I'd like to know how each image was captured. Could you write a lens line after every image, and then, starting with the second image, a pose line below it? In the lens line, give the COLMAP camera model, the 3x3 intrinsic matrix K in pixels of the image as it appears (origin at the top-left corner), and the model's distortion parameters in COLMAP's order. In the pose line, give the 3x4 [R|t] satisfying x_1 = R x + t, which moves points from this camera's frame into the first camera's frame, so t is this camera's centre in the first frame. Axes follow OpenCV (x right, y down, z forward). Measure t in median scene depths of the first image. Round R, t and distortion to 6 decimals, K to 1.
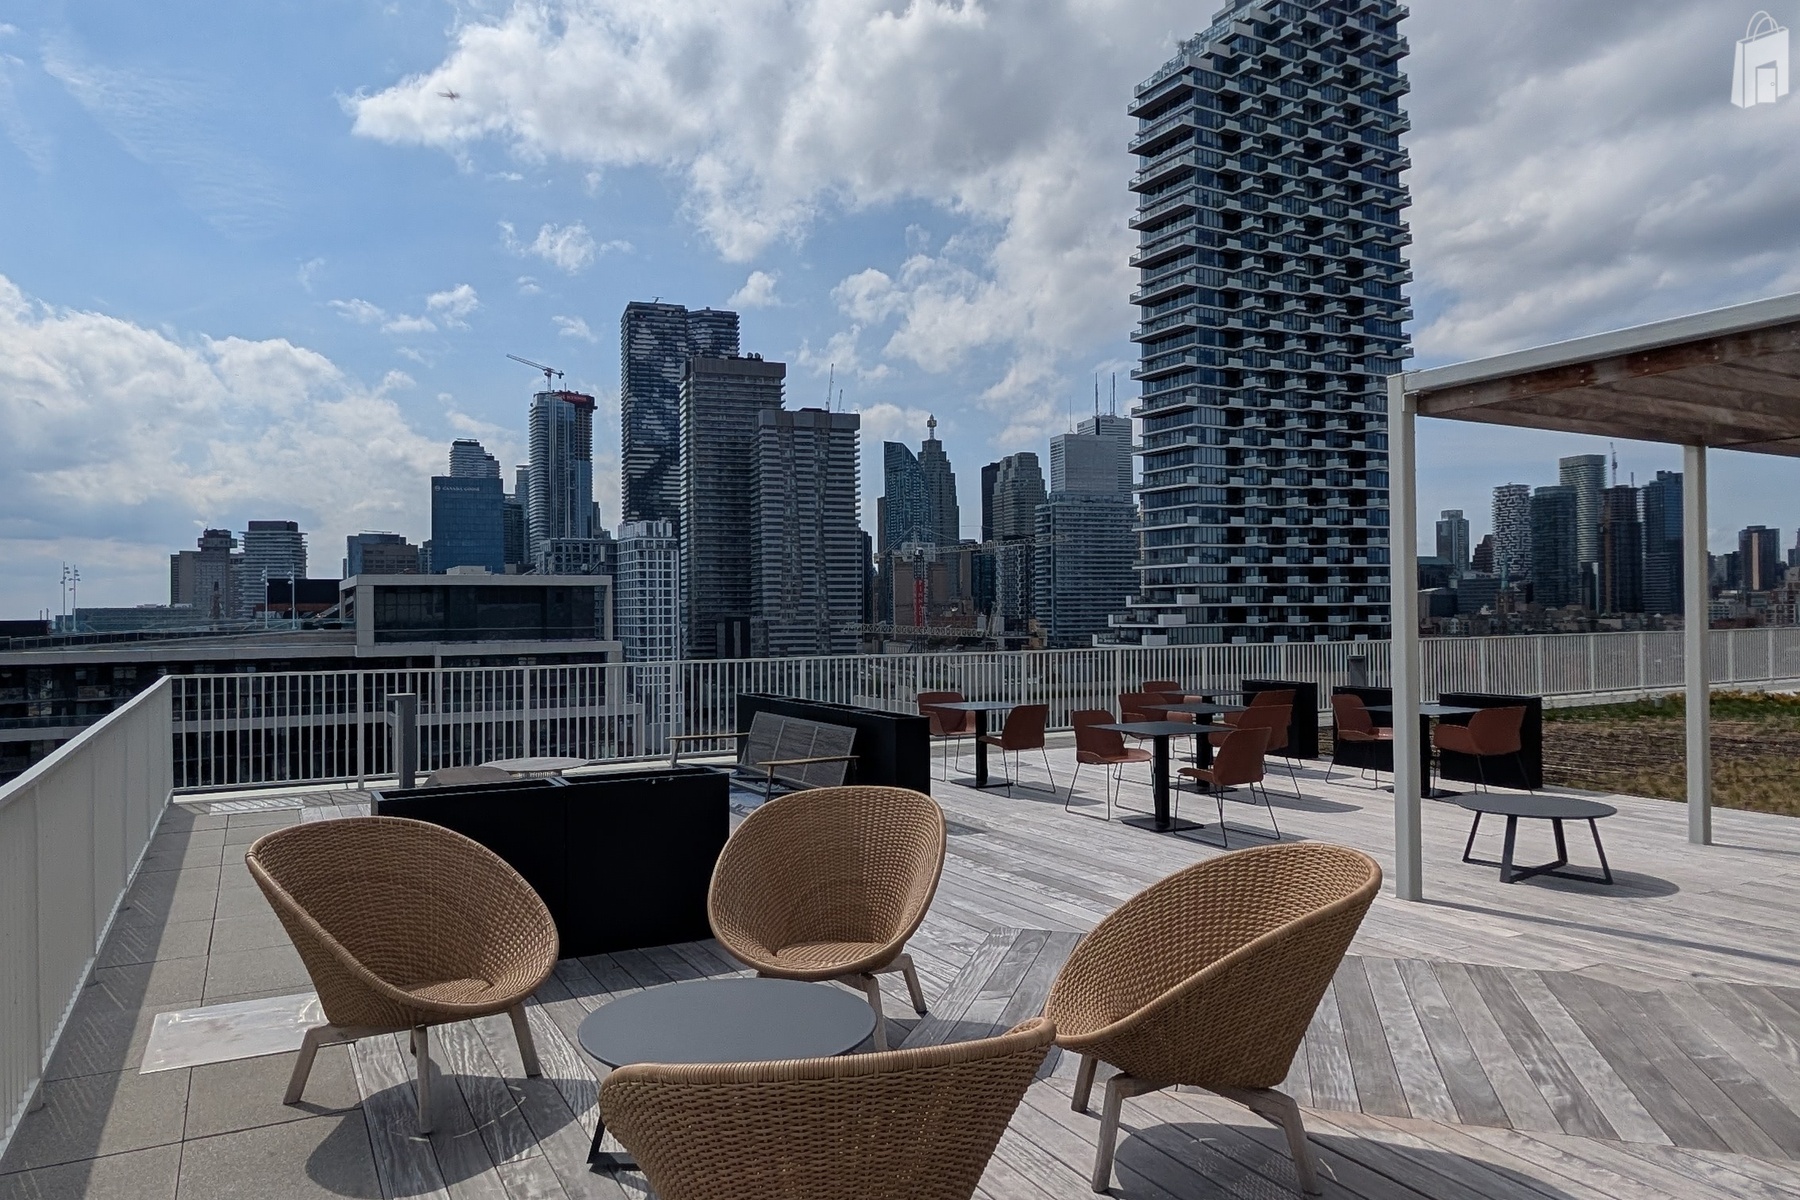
lens RADIAL K [[1165.2, 0, 887.2], [0, 1165.2, 602.1], [0, 0, 1]] dist [-0.001608, -0.002132]
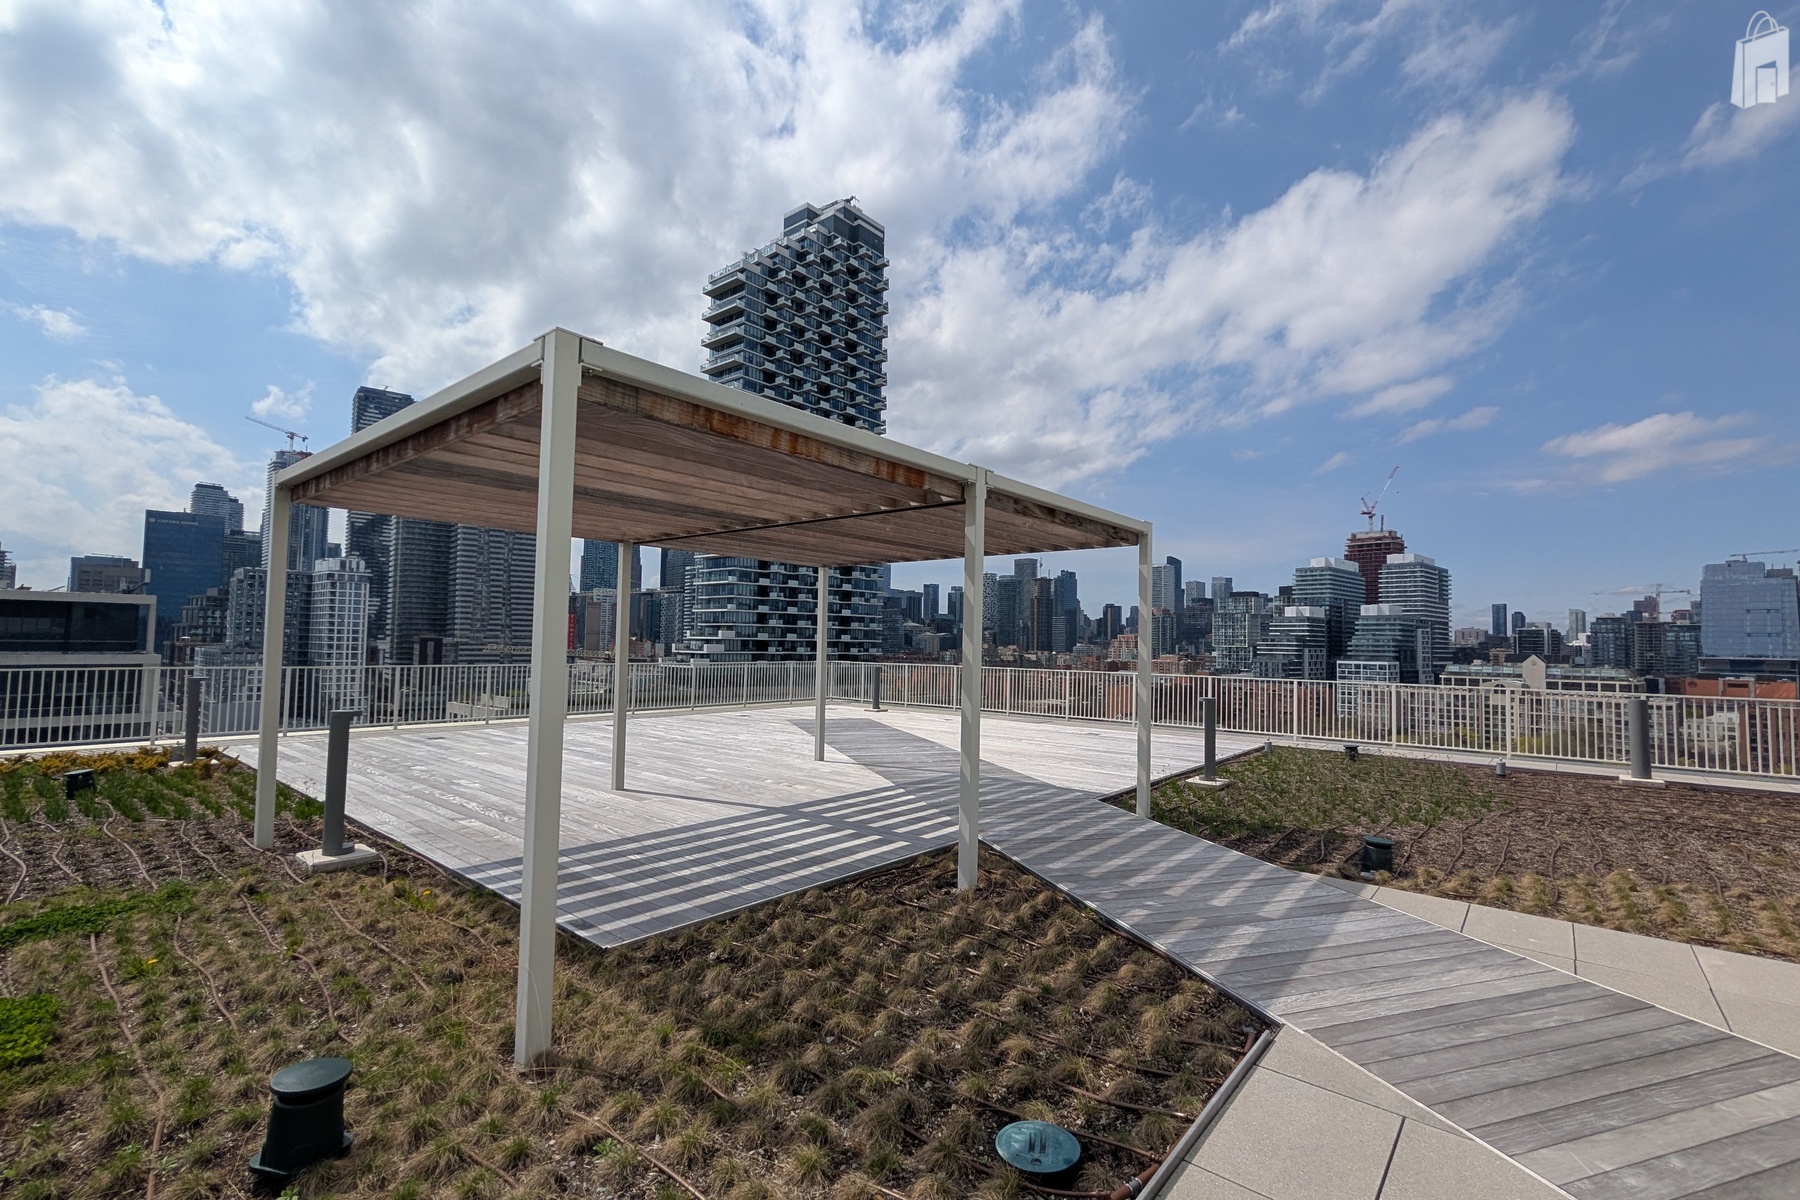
lens RADIAL K [[774.3, 0, 902.3], [0, 774.3, 607.2], [0, 0, 1]] dist [-0.000722, 0.000298]
pose [[0.931143, 0.043340, 0.362070, 0.110421], [-0.029937, 0.998646, -0.042548, -0.001258], [-0.363424, 0.028779, 0.931179, 0.038151]]
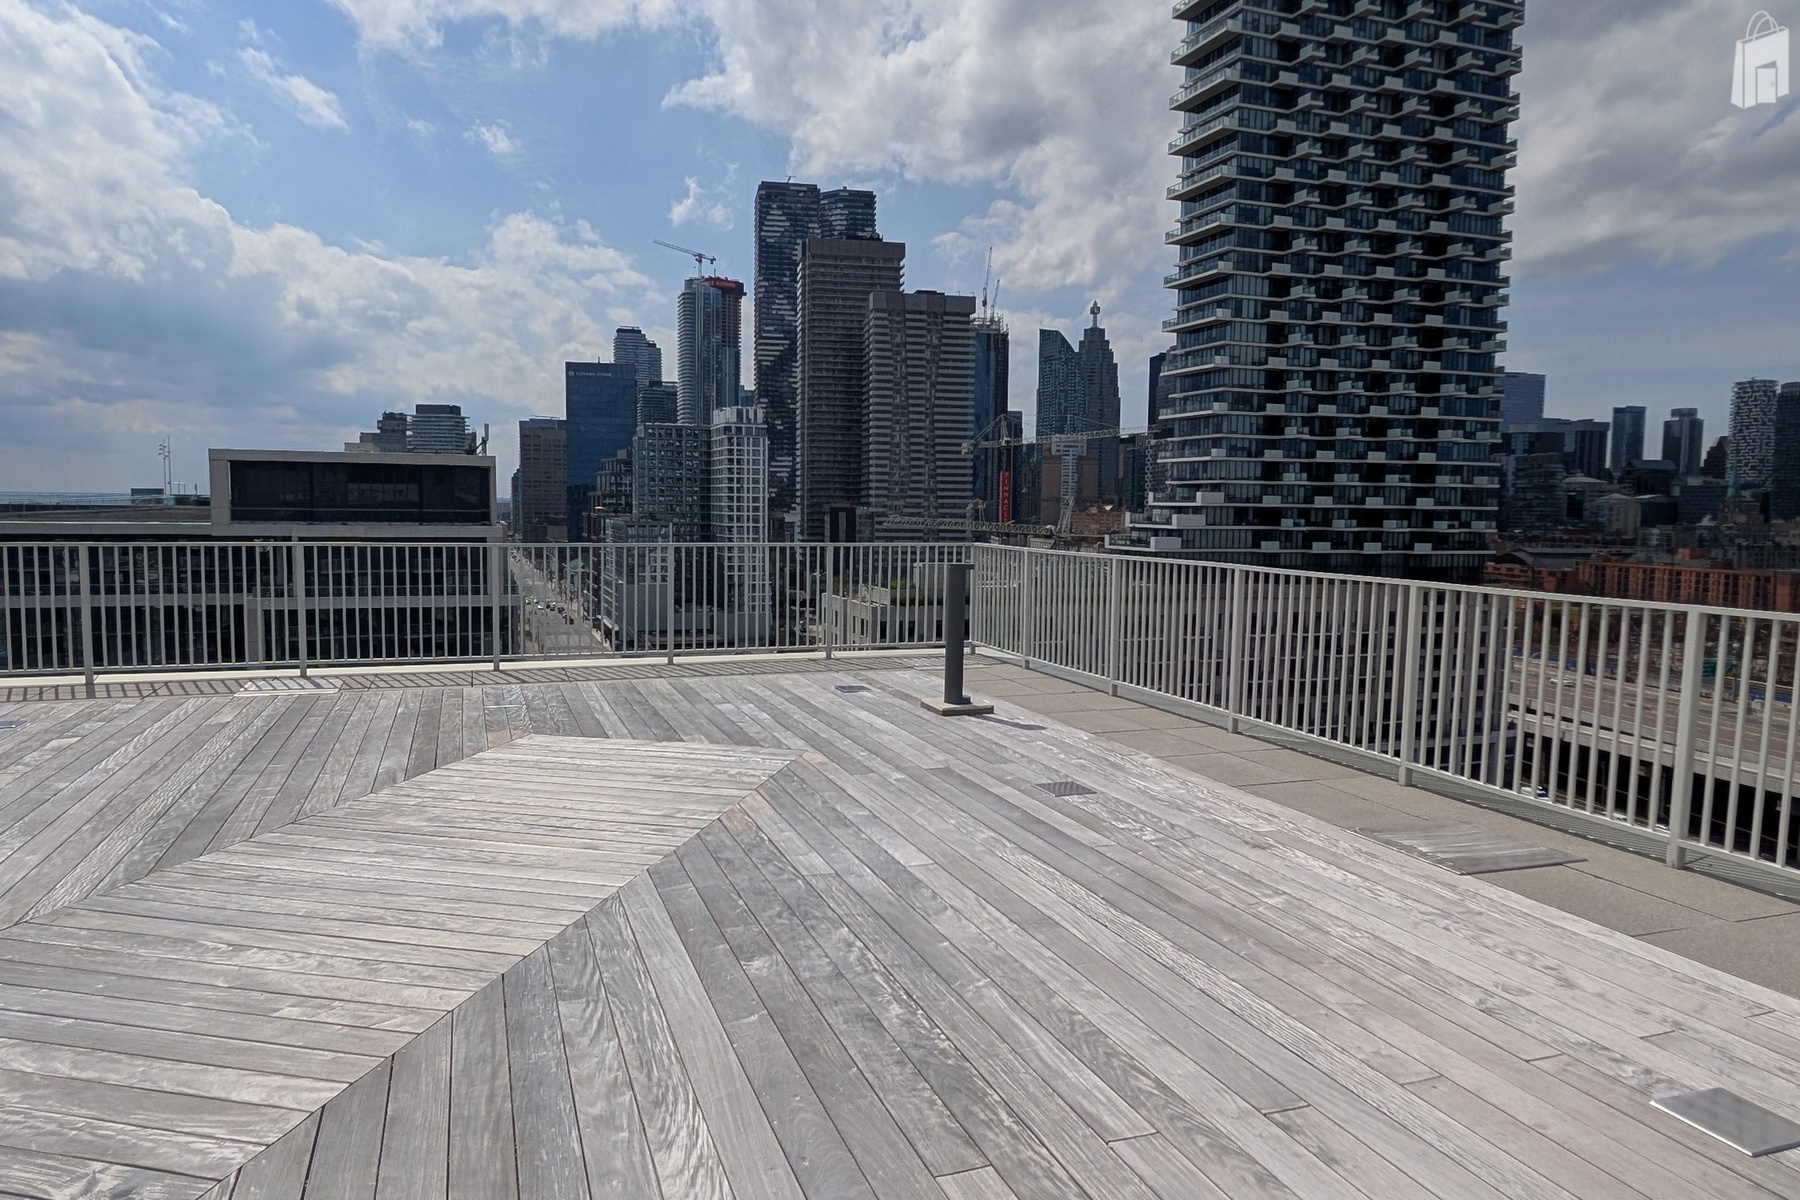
lens RADIAL K [[1164.7, 0, 889.3], [0, 1164.7, 594.8], [0, 0, 1]] dist [-0.001092, 0.000864]
pose [[0.987856, 0.035761, -0.151203, 0.150081], [-0.022778, 0.995970, 0.086741, -0.000133], [0.153695, -0.082243, 0.984690, 0.089809]]
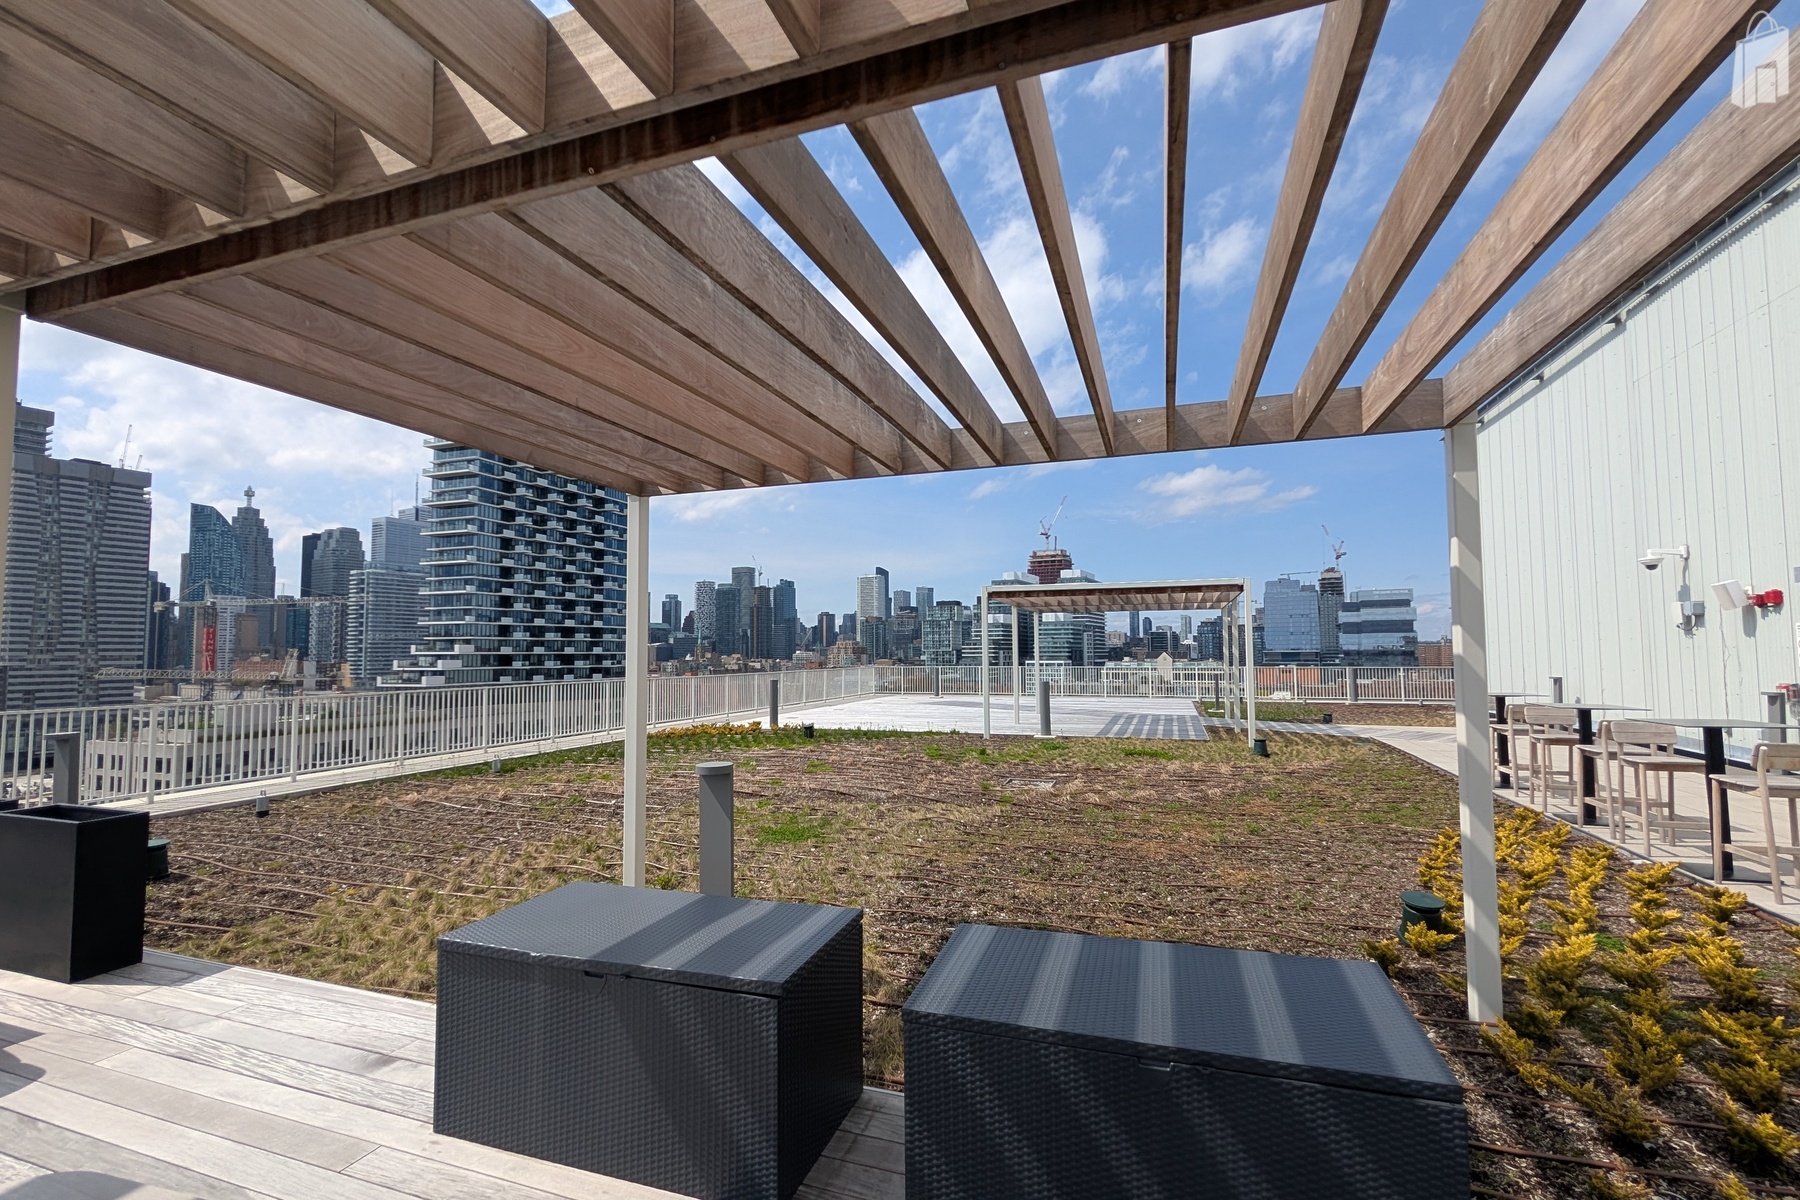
lens RADIAL K [[774.3, 0, 902.3], [0, 774.3, 607.2], [0, 0, 1]] dist [-0.000722, 0.000298]
pose [[0.738595, 0.045816, 0.672590, 0.034032], [-0.007372, 0.998177, -0.059899, -0.000324], [-0.674109, 0.039283, 0.737587, 0.025173]]
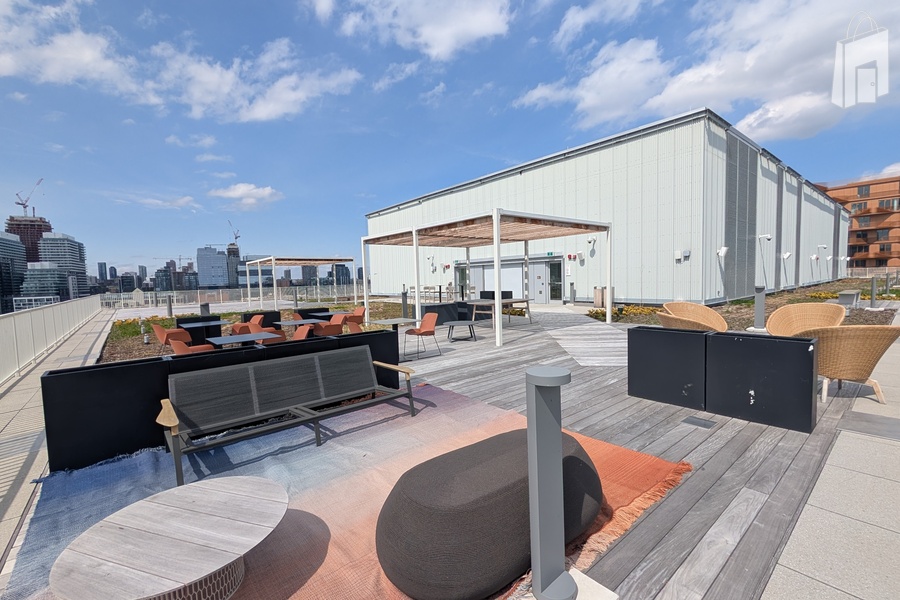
lens RADIAL K [[388.6, 0, 450.7], [0, 388.6, 302.9], [0, 0, 1]] dist [0.000926, -0.000650]
pose [[-0.192331, -0.046999, 0.980204, -0.030869], [0.025486, 0.998276, 0.052867, 0.001509], [-0.980999, 0.035149, -0.190801, 0.051843]]
